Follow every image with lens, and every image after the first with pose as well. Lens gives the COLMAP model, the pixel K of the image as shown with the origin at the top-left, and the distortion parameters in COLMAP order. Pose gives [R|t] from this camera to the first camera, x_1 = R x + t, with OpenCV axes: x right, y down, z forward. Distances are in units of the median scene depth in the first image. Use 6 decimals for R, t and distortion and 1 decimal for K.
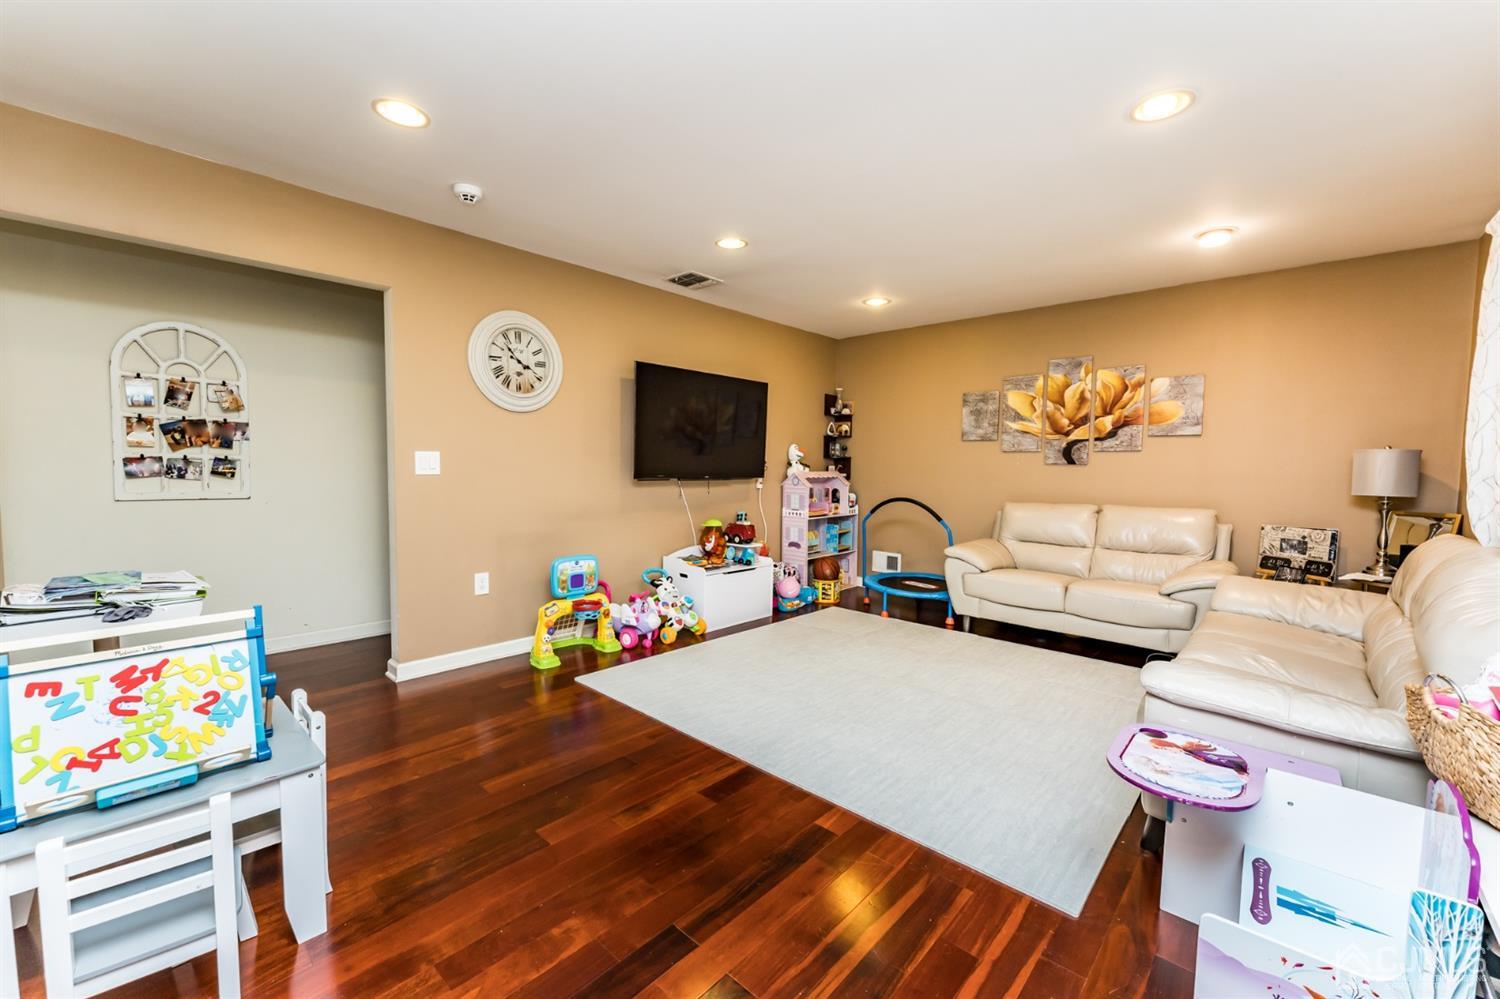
lens RADIAL K [[596.9, 0, 745.4], [0, 596.9, 503.9], [0, 0, 1]] dist [-0.000148, -0.000040]
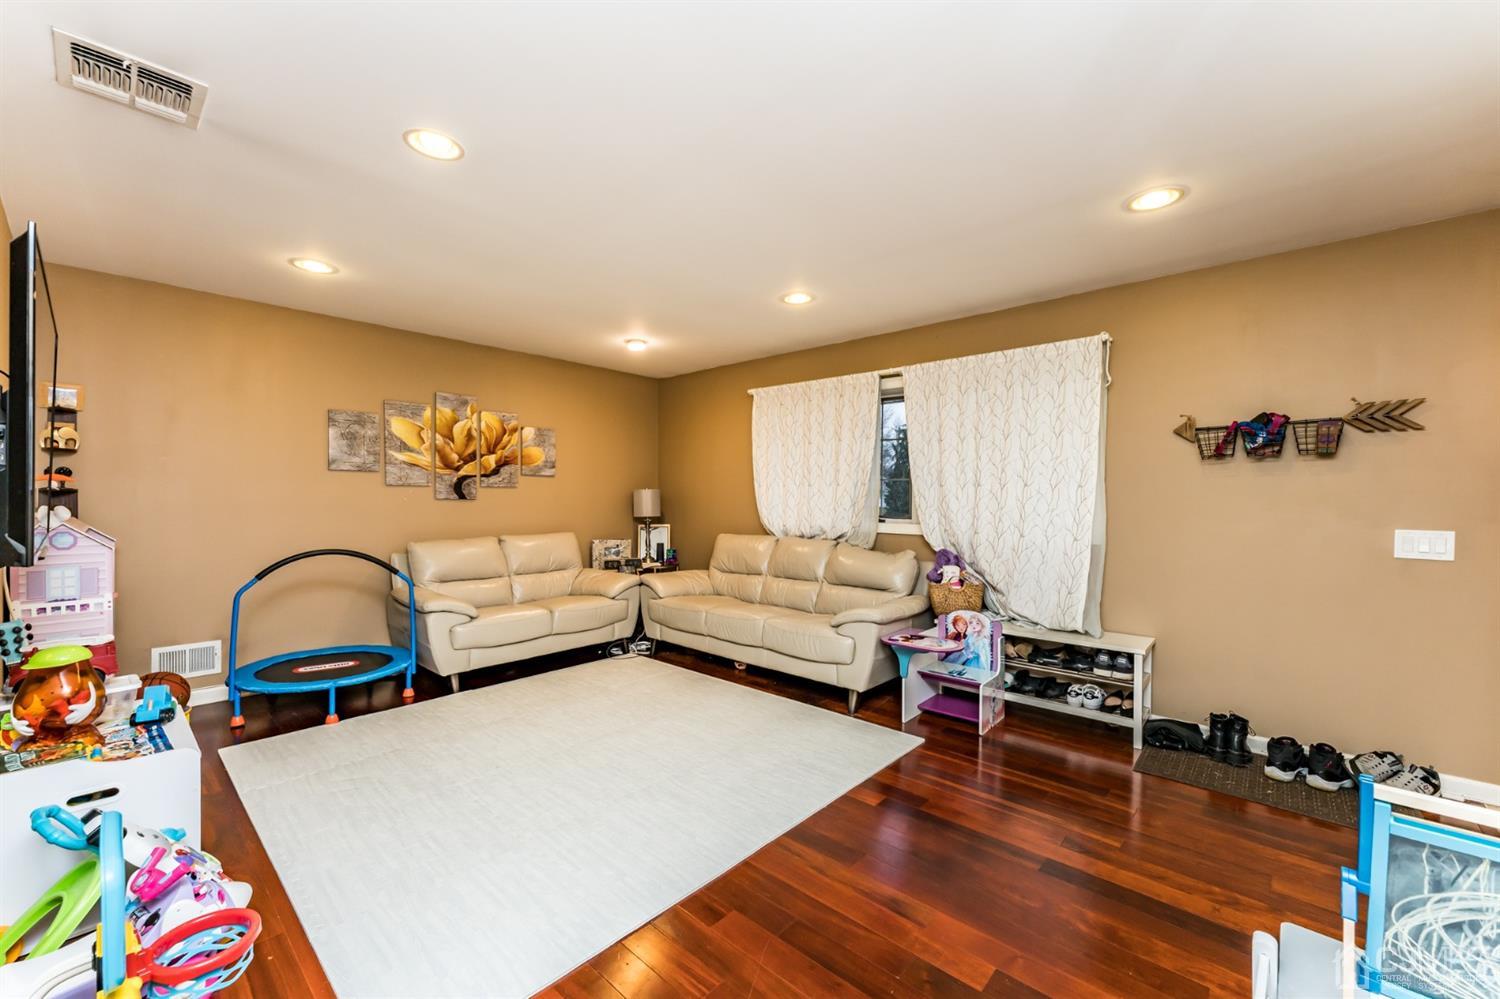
lens RADIAL K [[596.9, 0, 745.4], [0, 596.9, 503.9], [0, 0, 1]] dist [-0.000148, -0.000040]
pose [[0.003133, -0.023666, 0.999715, -0.471357], [0.061228, 0.997849, 0.023430, -0.053582], [-0.998119, 0.061137, 0.004575, 0.523720]]
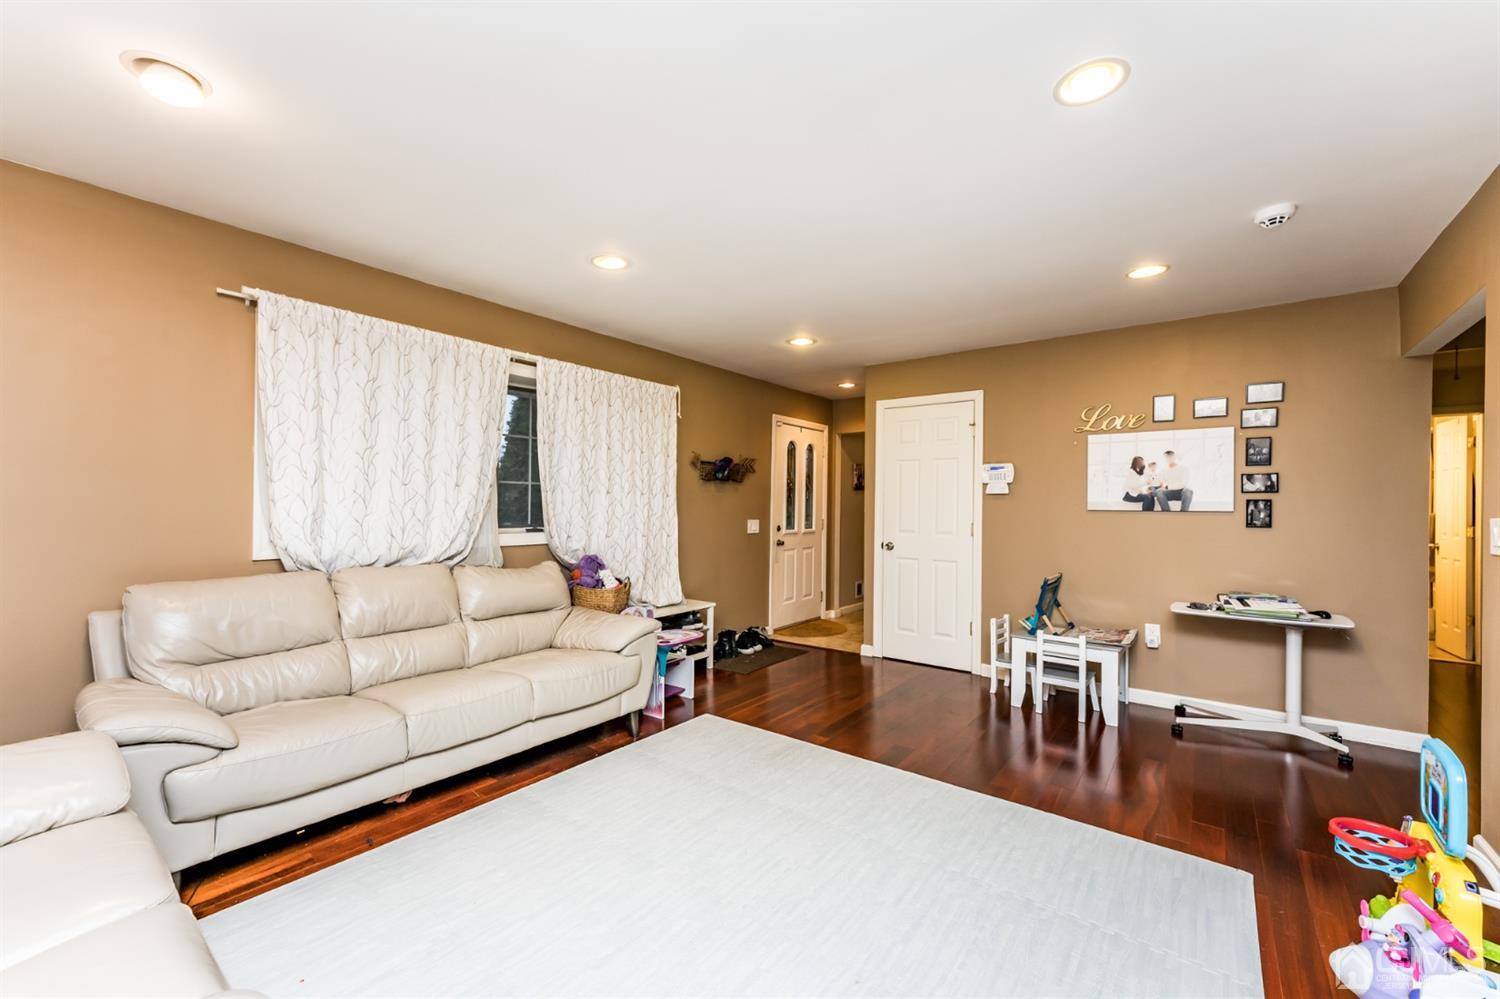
lens RADIAL K [[615.0, 0, 734.6], [0, 615.0, 502.8], [0, 0, 1]] dist [0.001545, 0.000113]
pose [[-0.996355, -0.025287, -0.081470, 0.223005], [-0.030537, 0.997493, 0.063844, -0.089236], [0.079652, 0.066099, -0.994629, 1.122068]]
